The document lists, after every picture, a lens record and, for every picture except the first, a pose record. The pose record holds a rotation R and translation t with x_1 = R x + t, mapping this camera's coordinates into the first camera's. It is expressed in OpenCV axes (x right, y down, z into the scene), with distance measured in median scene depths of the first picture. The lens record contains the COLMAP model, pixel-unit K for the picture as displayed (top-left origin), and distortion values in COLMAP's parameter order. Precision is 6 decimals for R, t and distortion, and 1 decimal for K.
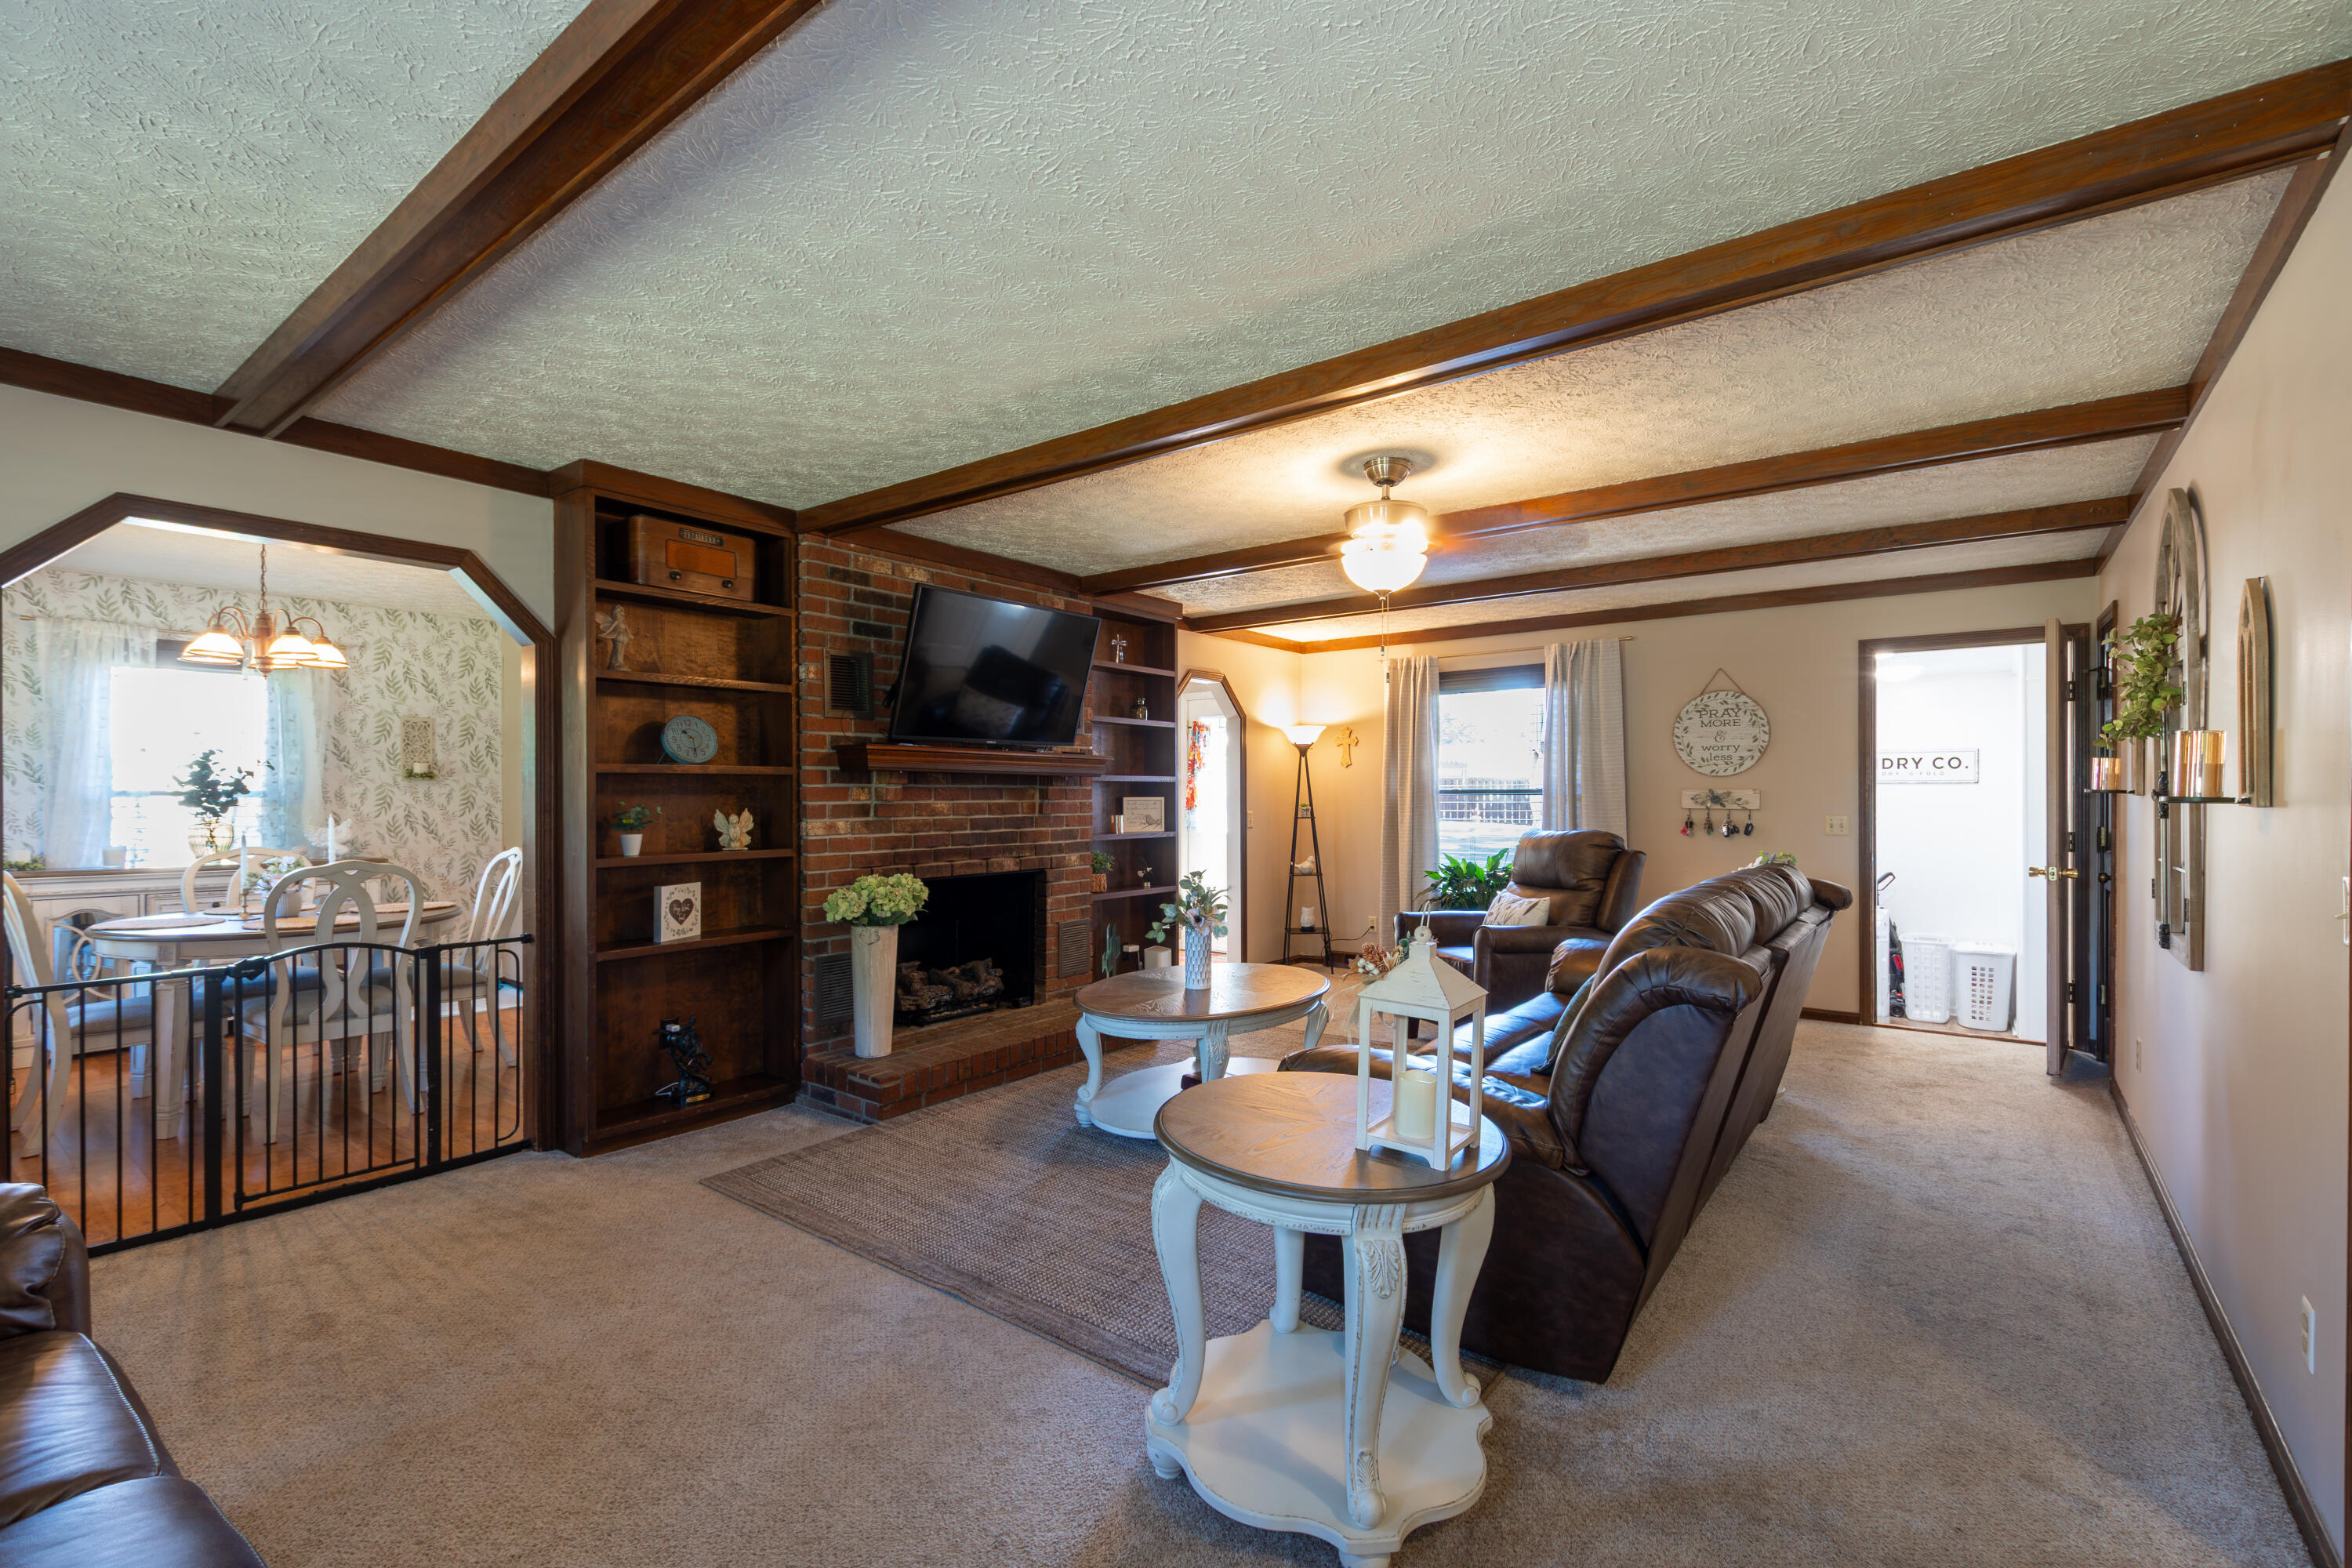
lens RADIAL K [[1044.7, 0, 1168.1], [0, 1044.7, 799.1], [0, 0, 1]] dist [0.020607, -0.007698]
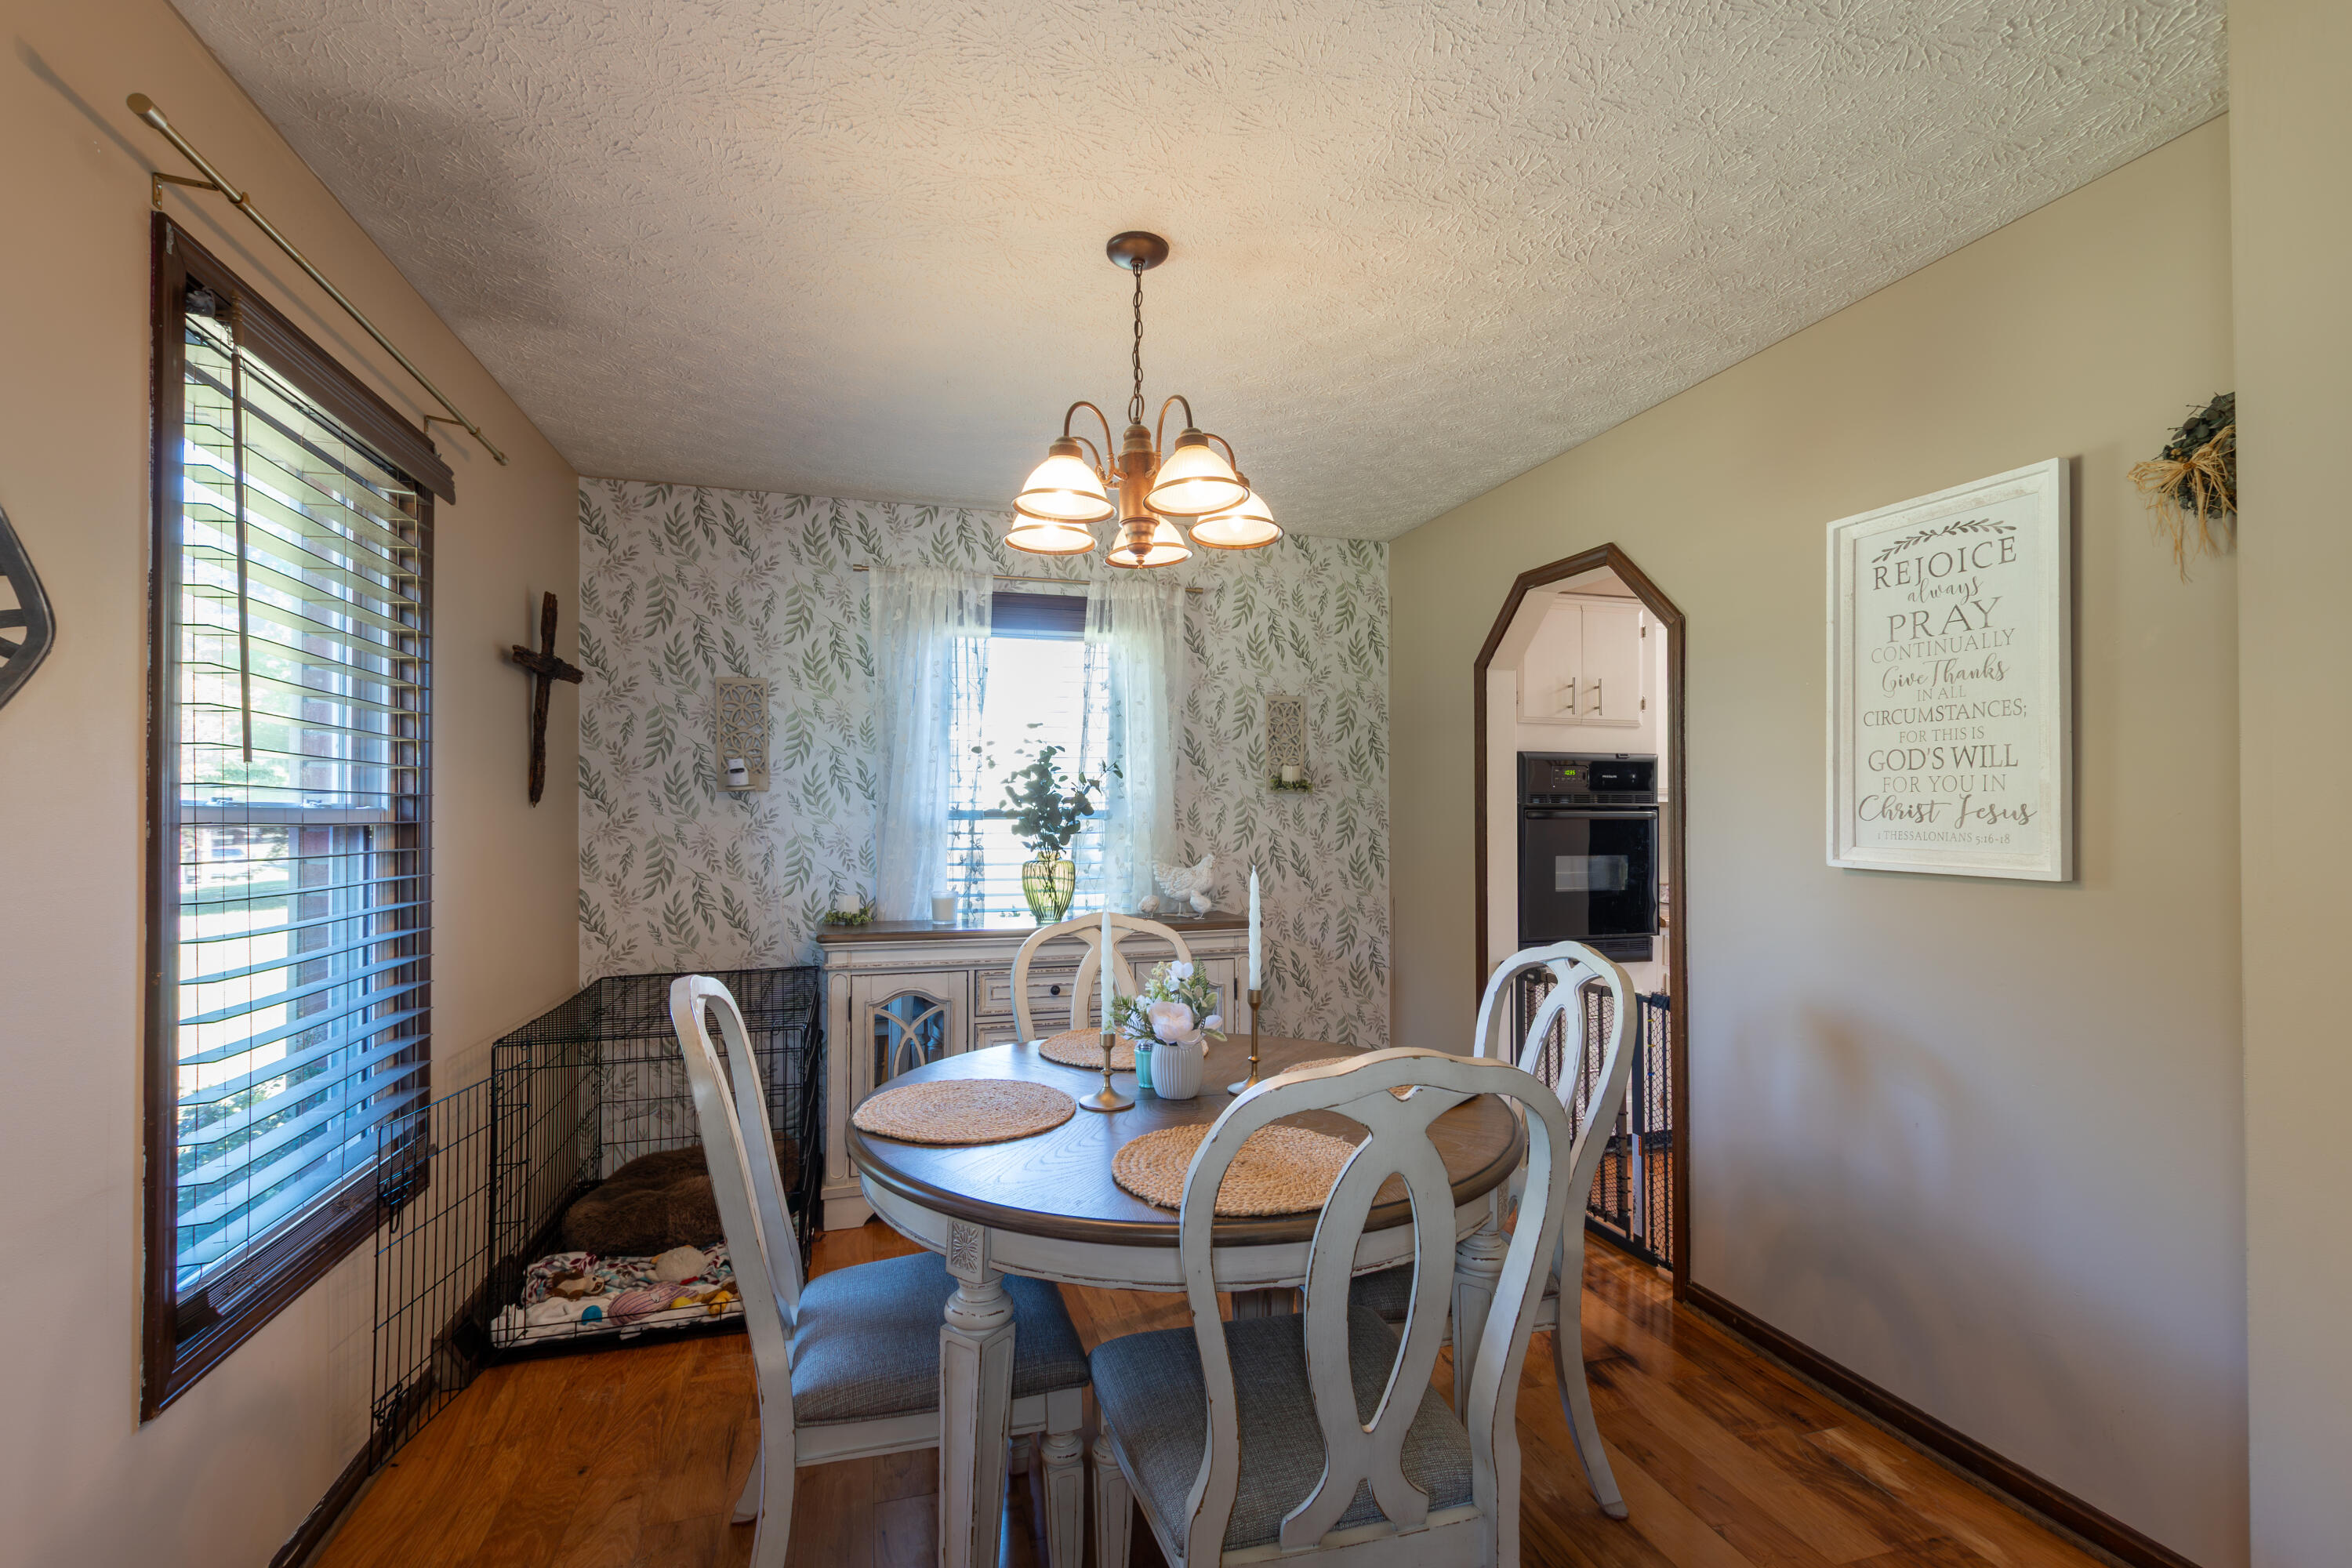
lens RADIAL K [[1044.7, 0, 1168.1], [0, 1044.7, 799.1], [0, 0, 1]] dist [0.020607, -0.007698]
pose [[0.812753, -0.008311, -0.582548, -0.459723], [-0.001606, 0.999862, -0.016506, -0.004152], [0.582606, 0.014351, 0.812628, 0.506221]]
